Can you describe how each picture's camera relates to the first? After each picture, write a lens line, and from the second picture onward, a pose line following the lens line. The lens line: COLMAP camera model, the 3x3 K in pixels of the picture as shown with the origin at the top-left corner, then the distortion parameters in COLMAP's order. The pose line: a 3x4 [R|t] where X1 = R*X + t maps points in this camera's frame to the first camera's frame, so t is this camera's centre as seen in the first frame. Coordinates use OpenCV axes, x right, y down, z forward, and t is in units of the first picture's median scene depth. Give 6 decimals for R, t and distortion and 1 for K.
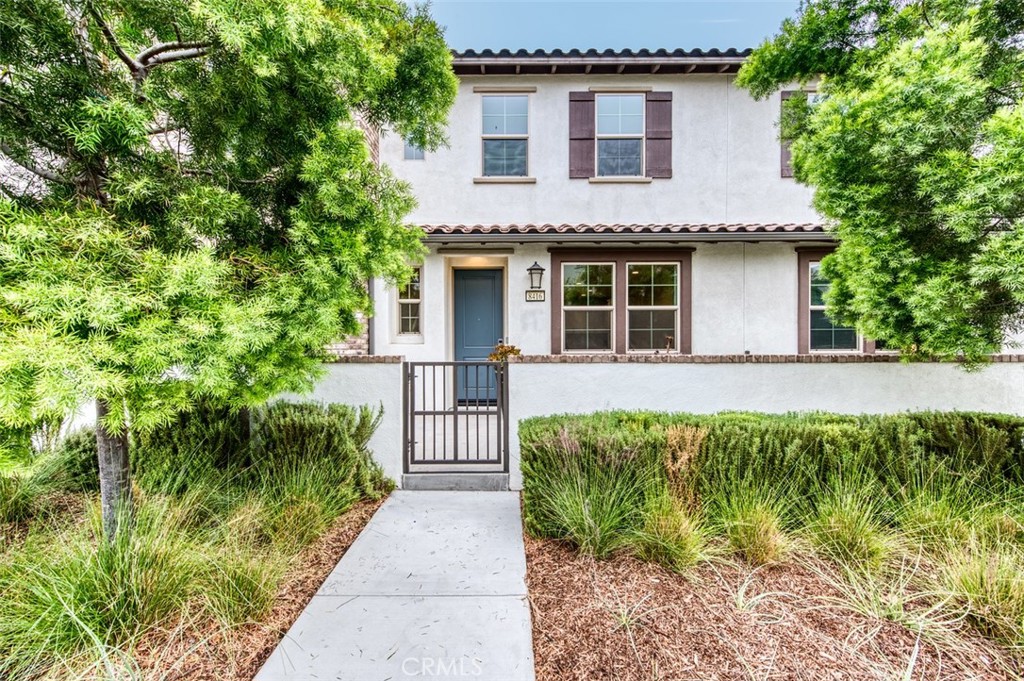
lens RADIAL K [[426.8, 0, 512.5], [0, 426.8, 342.3], [0, 0, 1]] dist [0.000660, 0.000094]
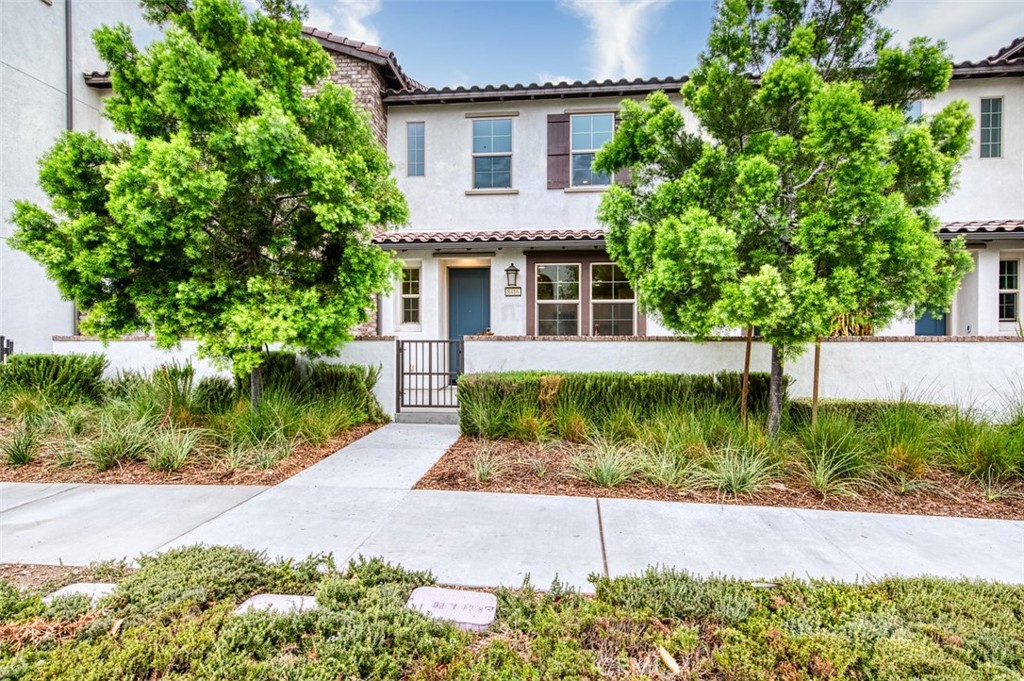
lens RADIAL K [[534.1, 0, 512.8], [0, 534.1, 339.0], [0, 0, 1]] dist [-0.001869, -0.000091]
pose [[0.995906, 0.004225, -0.090295, 0.192810], [-0.003958, 0.999987, 0.003128, 0.020014], [0.090307, -0.002757, 0.995910, -0.504897]]
